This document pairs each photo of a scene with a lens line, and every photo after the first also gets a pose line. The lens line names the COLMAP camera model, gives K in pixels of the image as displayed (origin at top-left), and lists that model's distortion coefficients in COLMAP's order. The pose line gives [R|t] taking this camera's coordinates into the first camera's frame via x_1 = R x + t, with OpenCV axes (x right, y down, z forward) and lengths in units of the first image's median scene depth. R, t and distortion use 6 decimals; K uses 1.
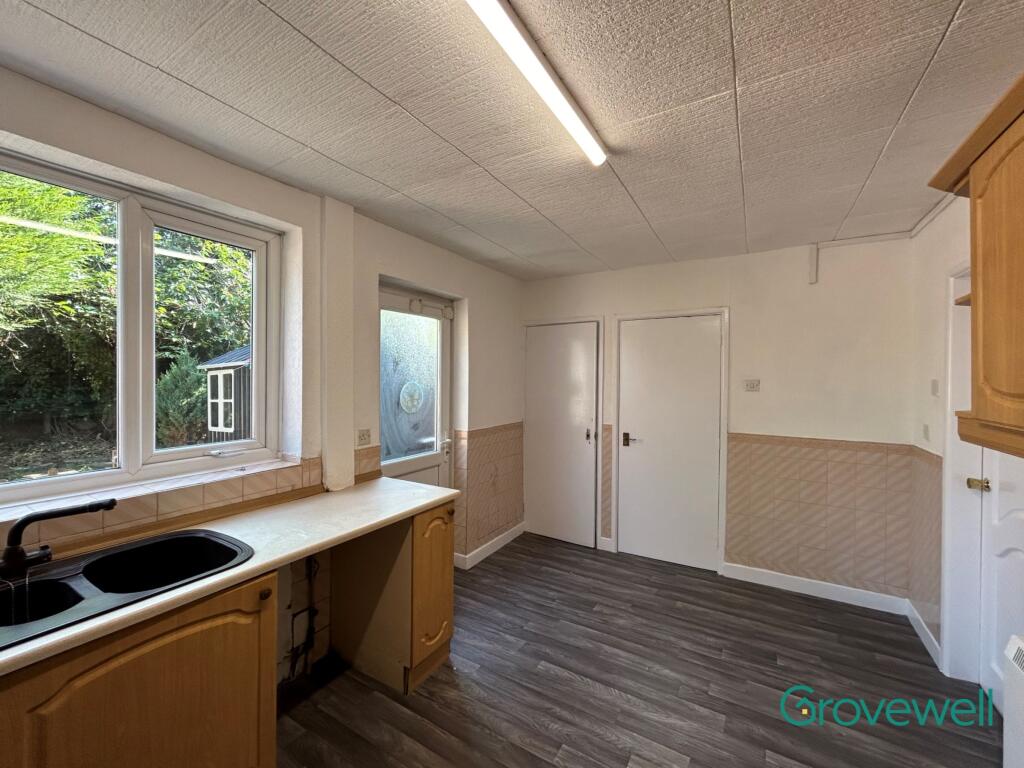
lens RADIAL K [[410.9, 0, 512.0], [0, 410.9, 384.0], [0, 0, 1]] dist [-0.000305, -0.000153]
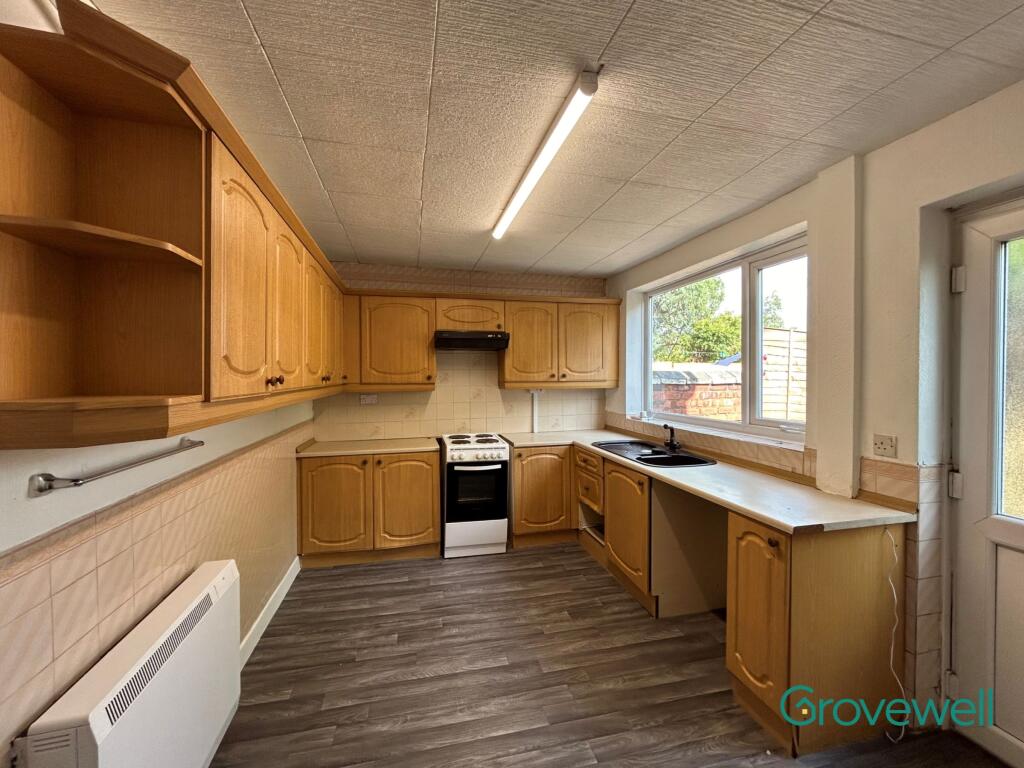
lens RADIAL K [[414.5, 0, 507.7], [0, 414.5, 369.9], [0, 0, 1]] dist [0.000562, 0.000024]
pose [[-0.710287, -0.005175, -0.703893, 0.925195], [-0.005768, 0.999982, -0.001532, -0.004317], [0.703888, 0.002972, -0.710304, 1.510848]]
